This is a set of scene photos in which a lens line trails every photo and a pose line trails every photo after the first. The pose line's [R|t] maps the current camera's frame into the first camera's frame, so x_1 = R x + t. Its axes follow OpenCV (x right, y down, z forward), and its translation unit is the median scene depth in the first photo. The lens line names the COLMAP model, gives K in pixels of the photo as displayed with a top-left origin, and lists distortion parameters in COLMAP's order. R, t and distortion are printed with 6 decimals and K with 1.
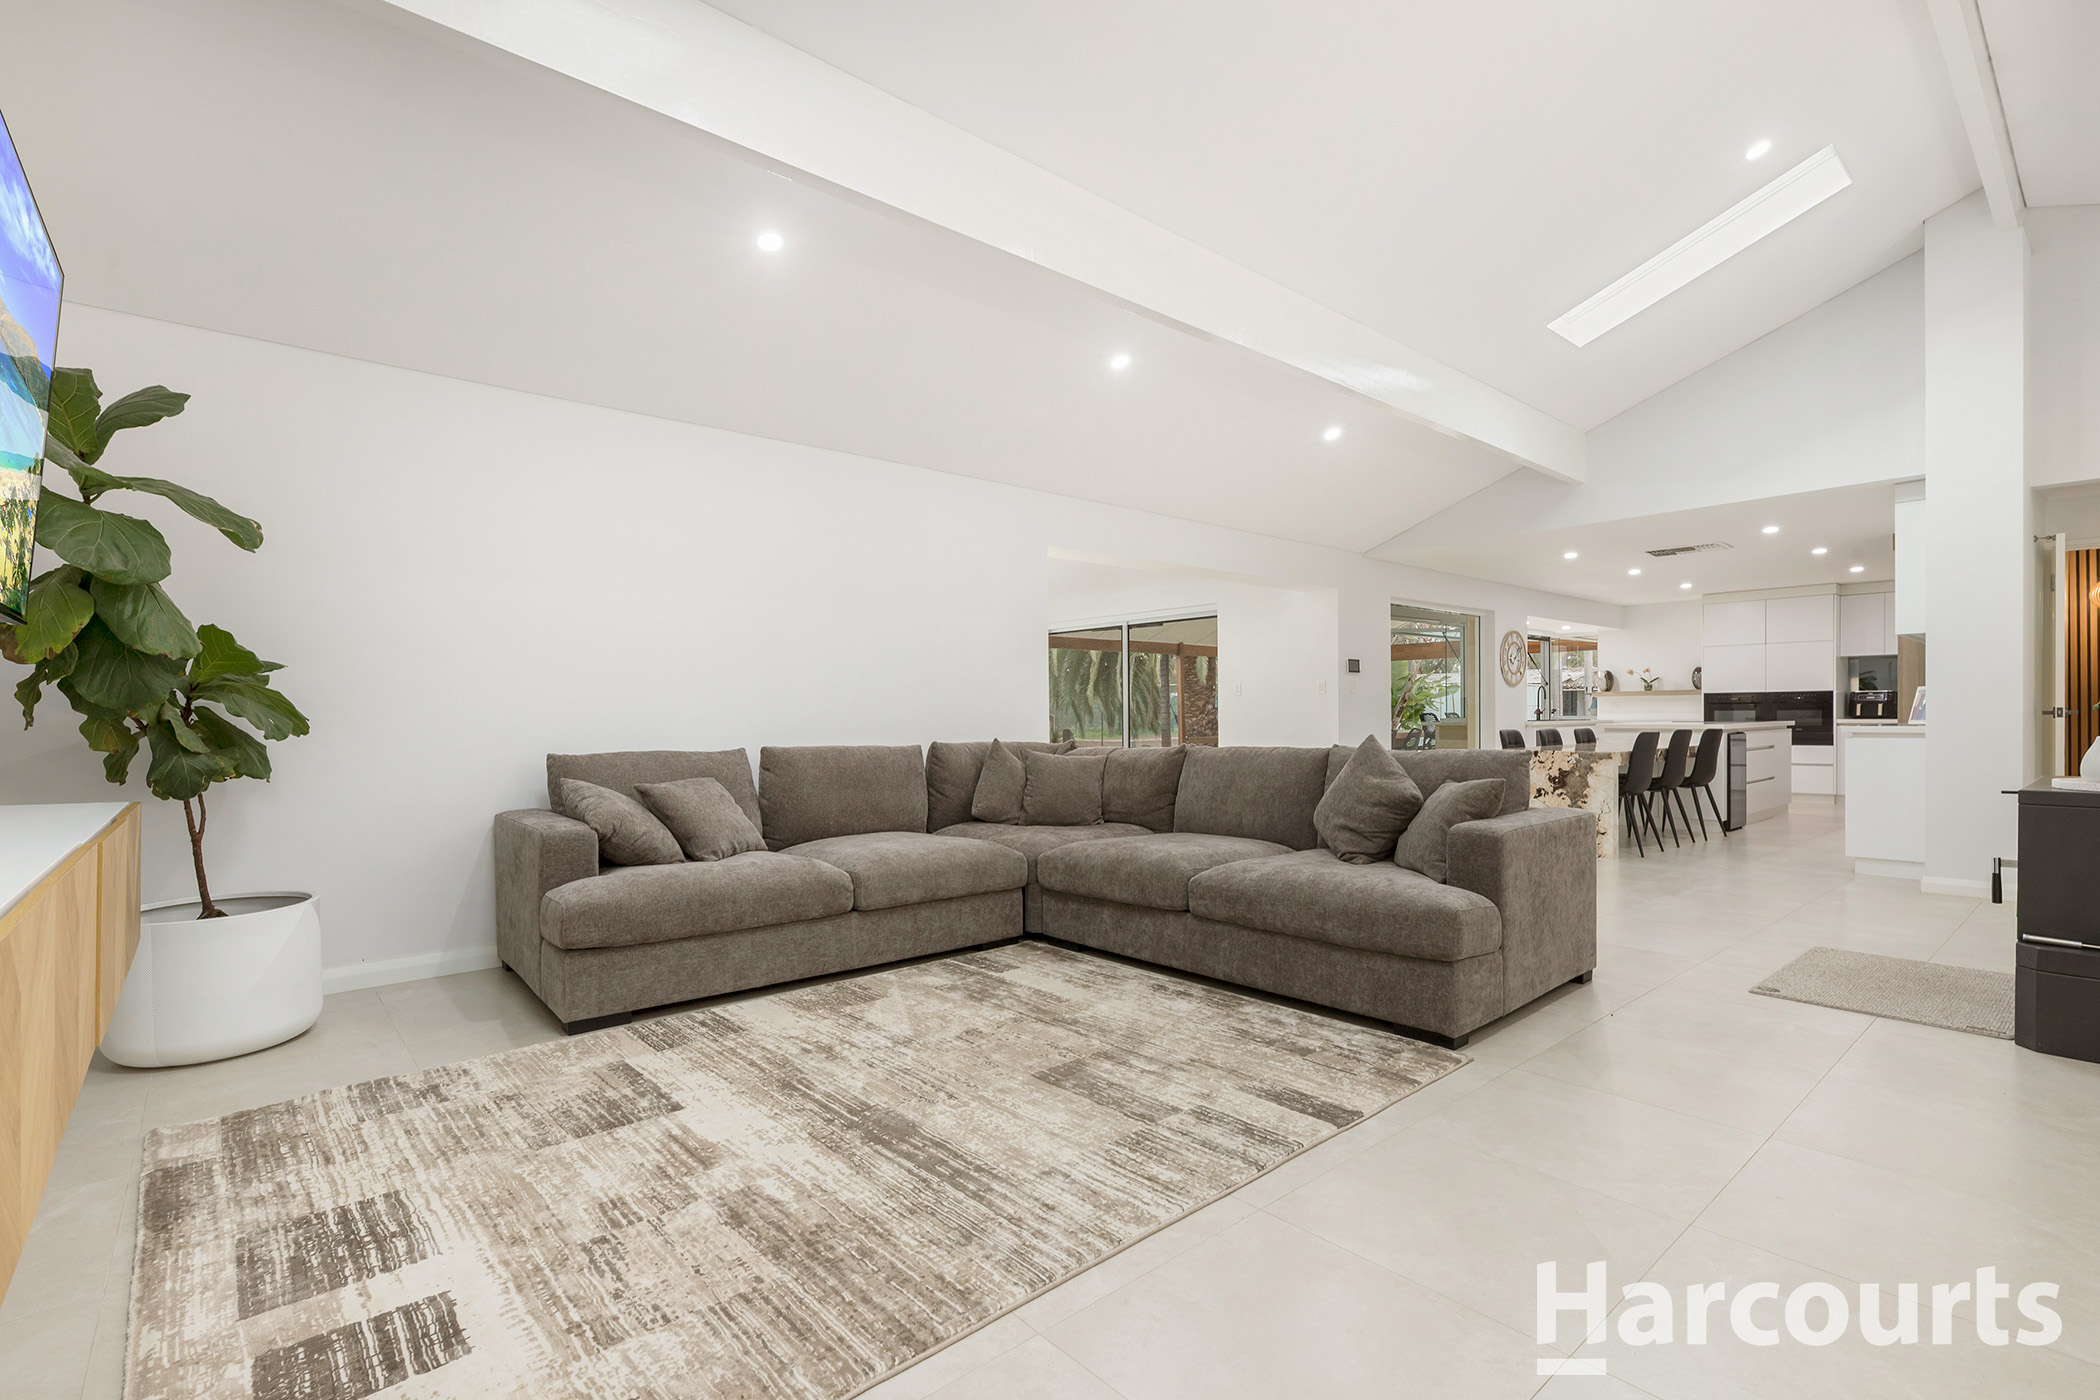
lens RADIAL K [[957.5, 0, 1044.6], [0, 957.5, 716.5], [0, 0, 1]] dist [0.009556, -0.000451]
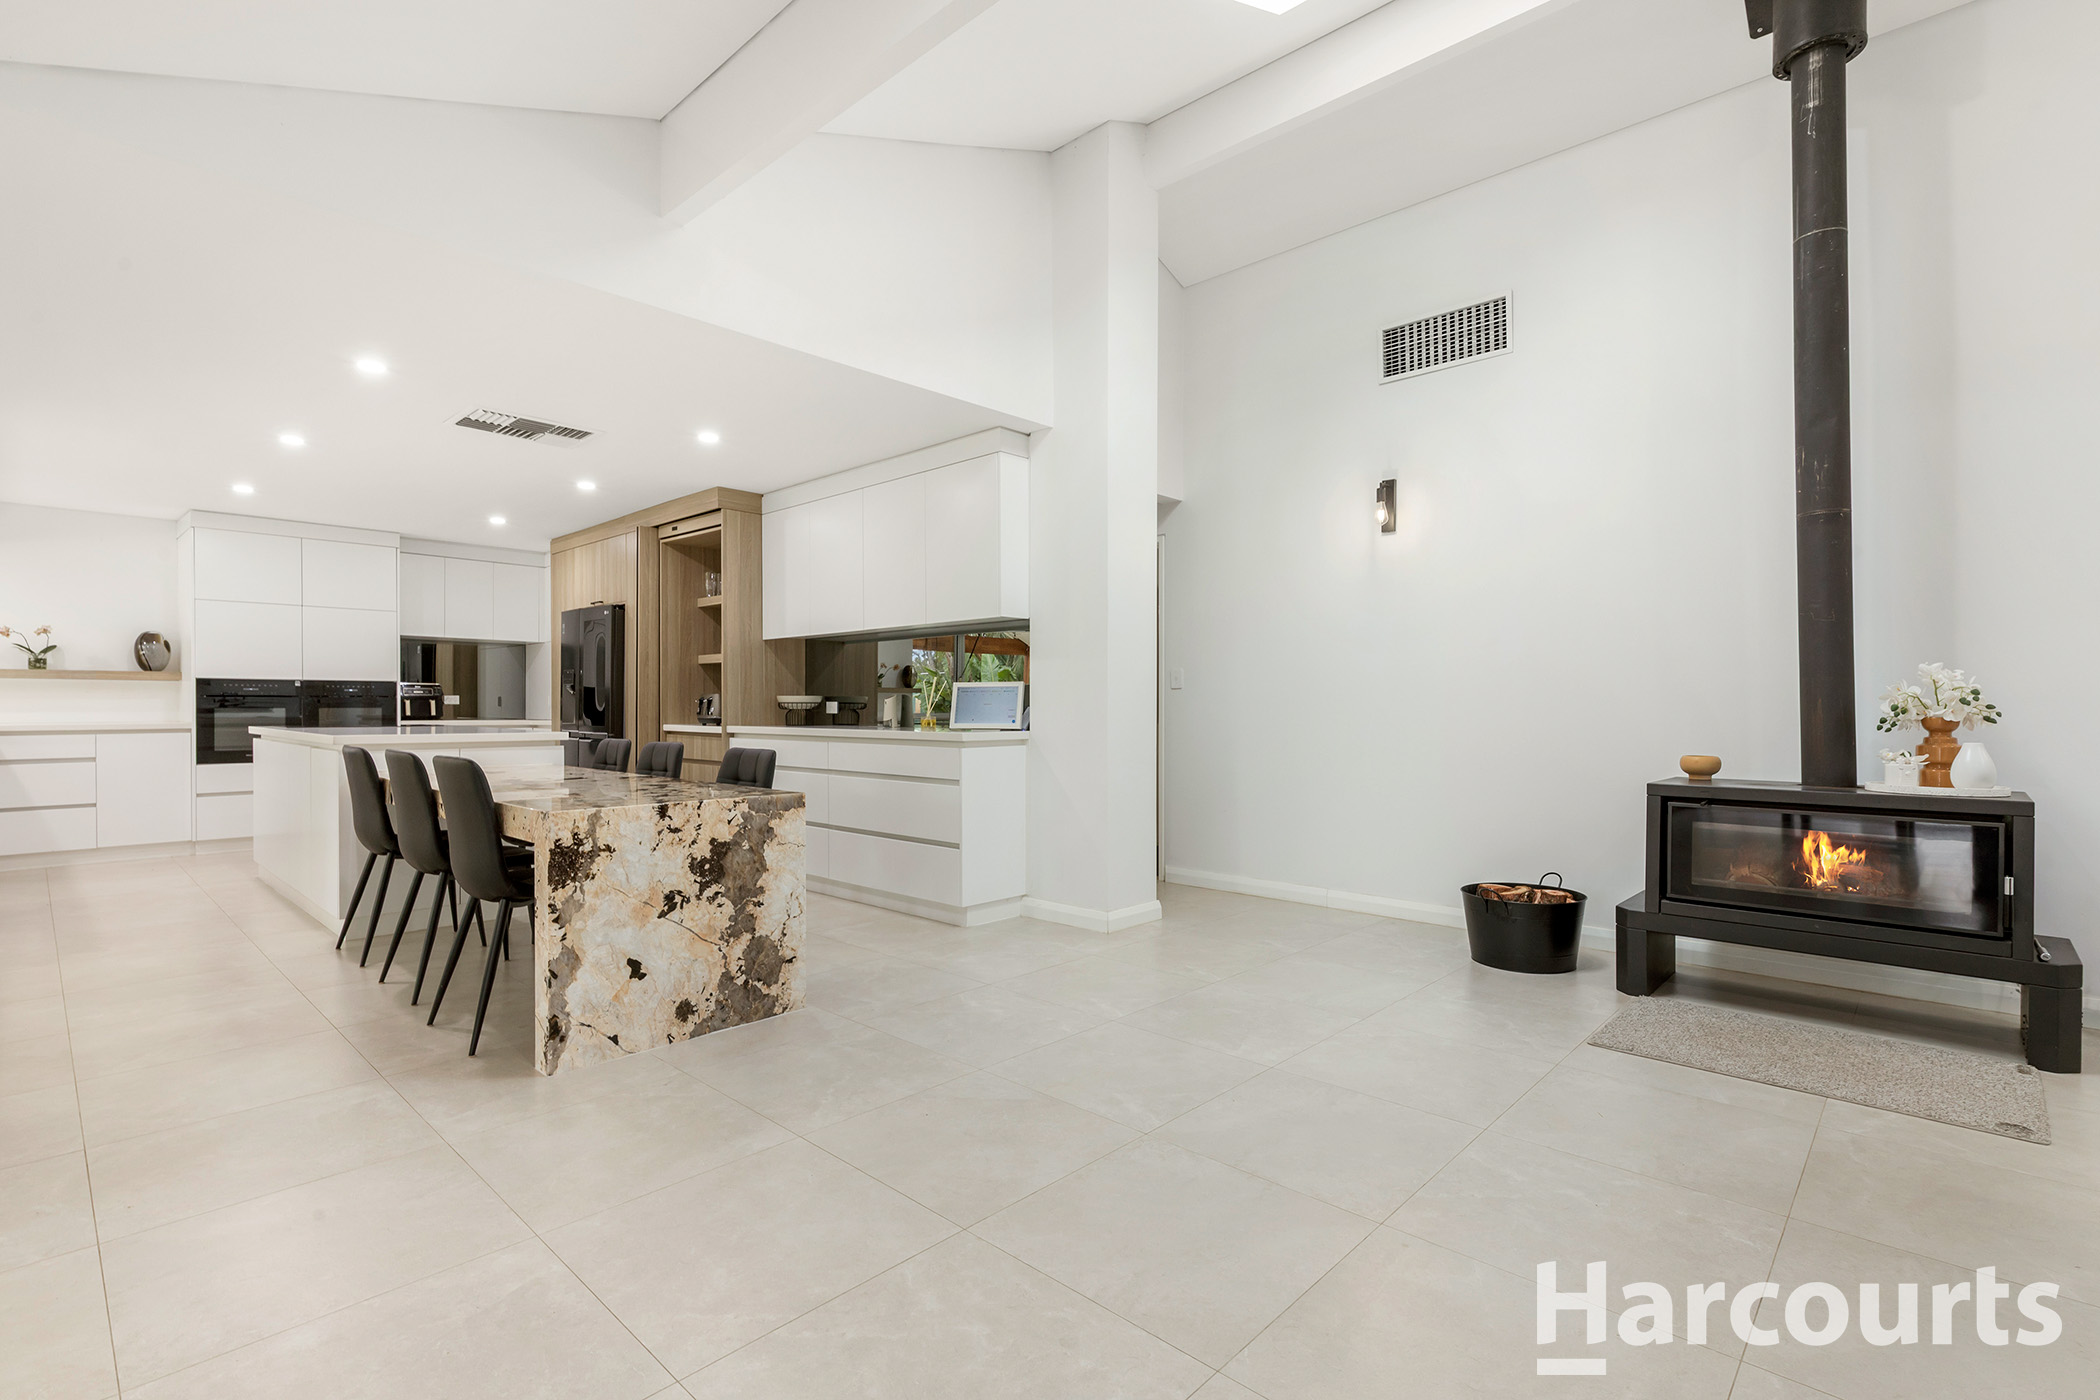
lens RADIAL K [[957.5, 0, 1056.1], [0, 957.5, 704.2], [0, 0, 1]] dist [0.009556, -0.000451]
pose [[-0.108832, 0.008438, 0.994024, 0.061157], [0.001153, 0.999964, -0.008363, -0.003734], [-0.994060, 0.000236, -0.108838, 0.720145]]
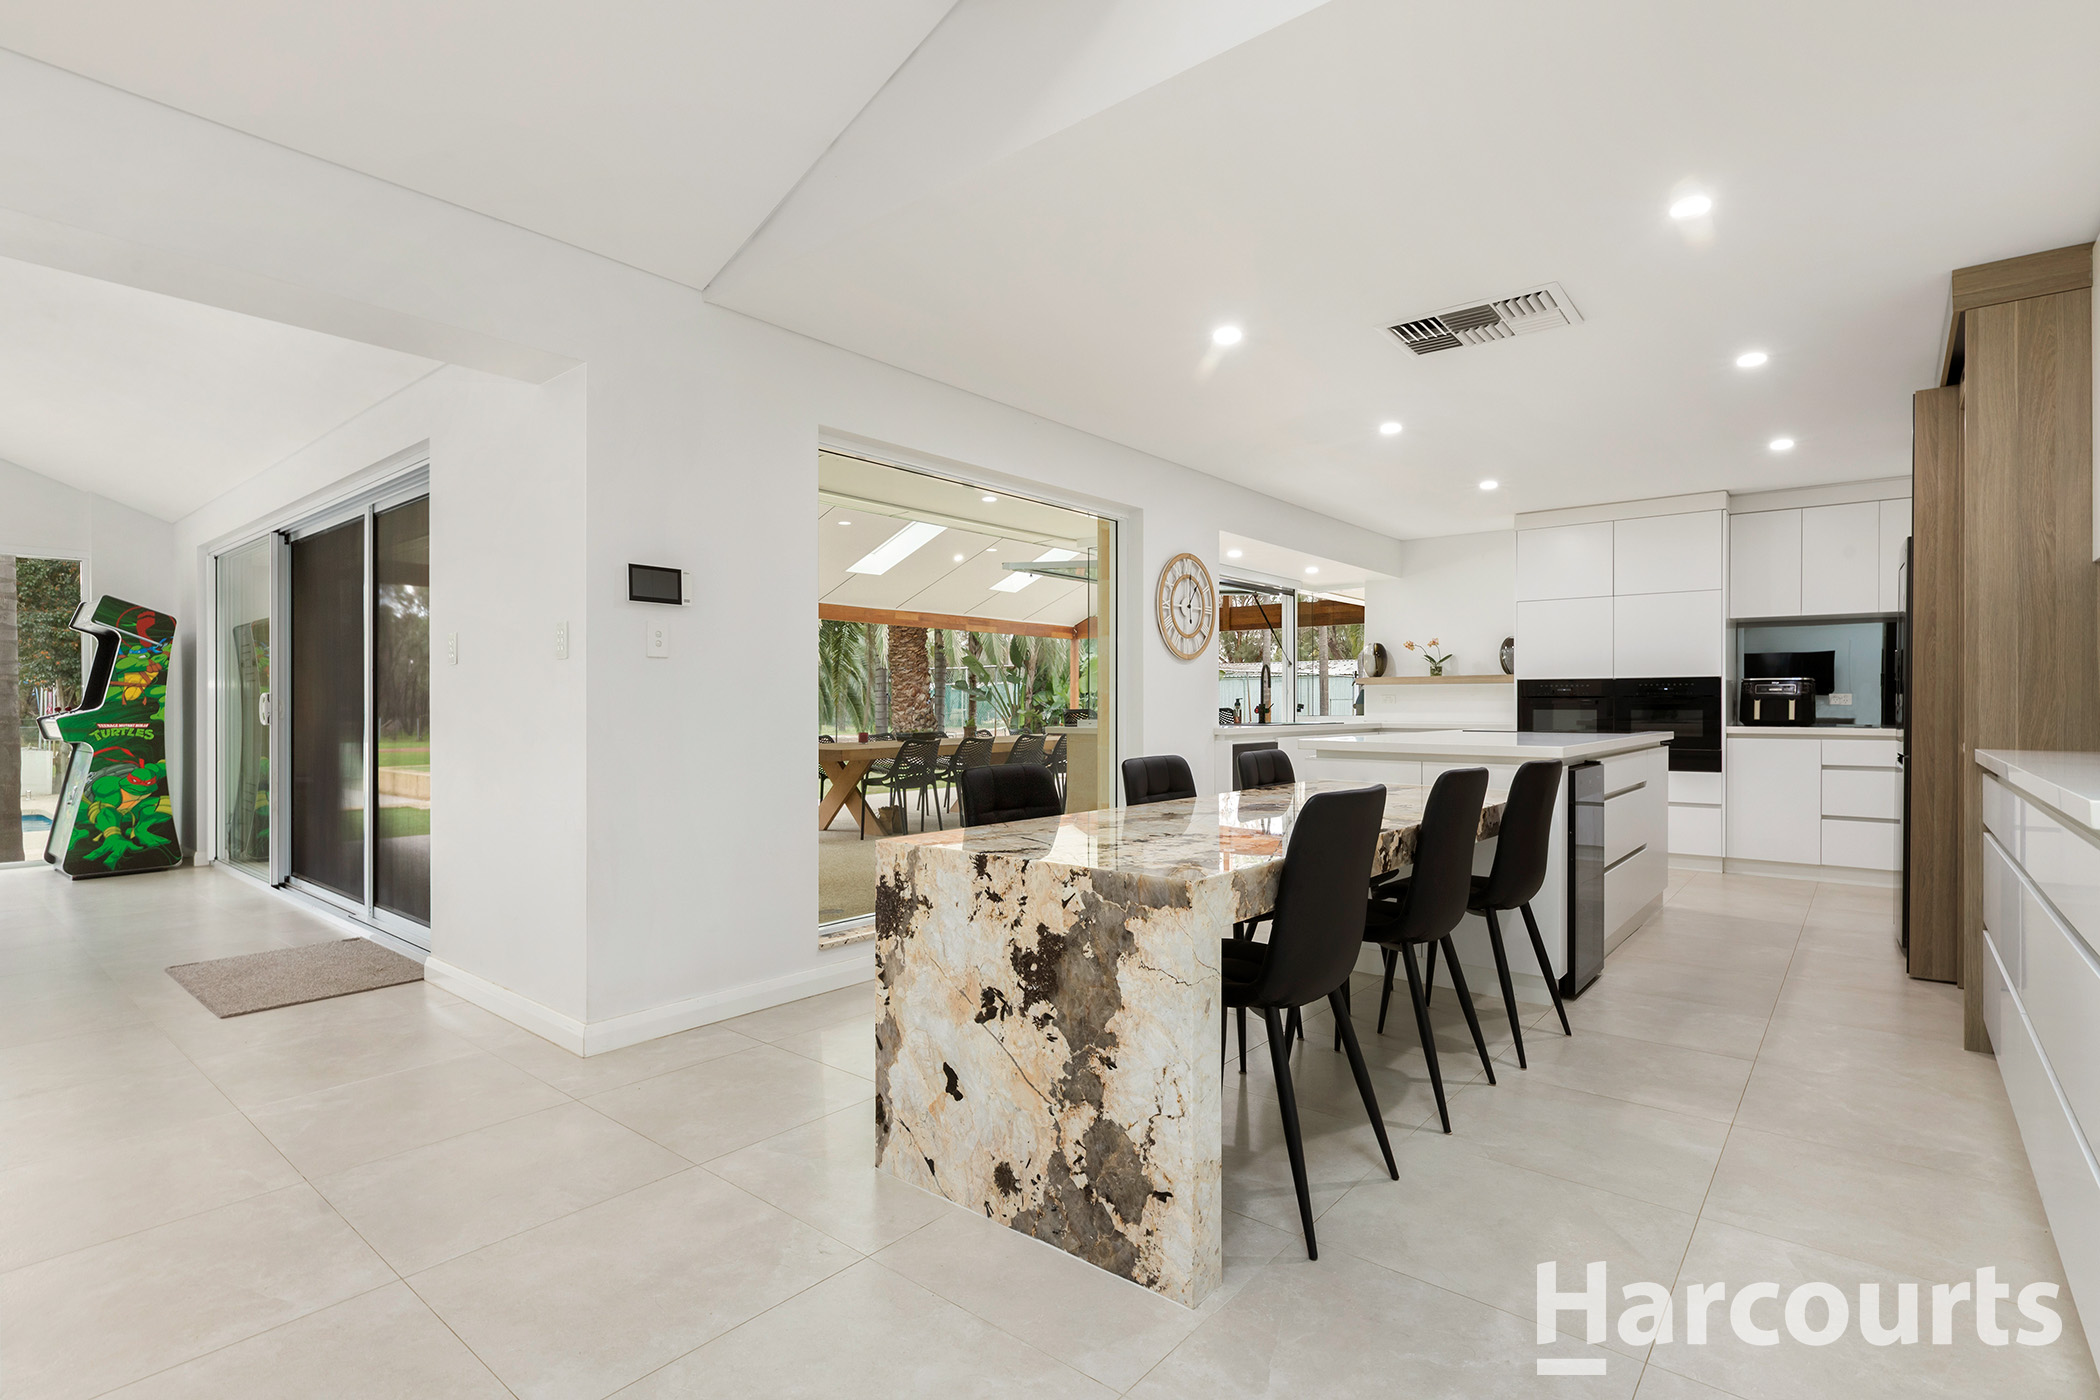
lens RADIAL K [[1005.7, 0, 1042.3], [0, 1005.7, 701.5], [0, 0, 1]] dist [0.001198, -0.000759]
pose [[0.987232, 0.008396, 0.159066, 0.396961], [-0.007494, 0.999952, -0.006269, -0.006526], [-0.159111, 0.004997, 0.987248, 0.579338]]
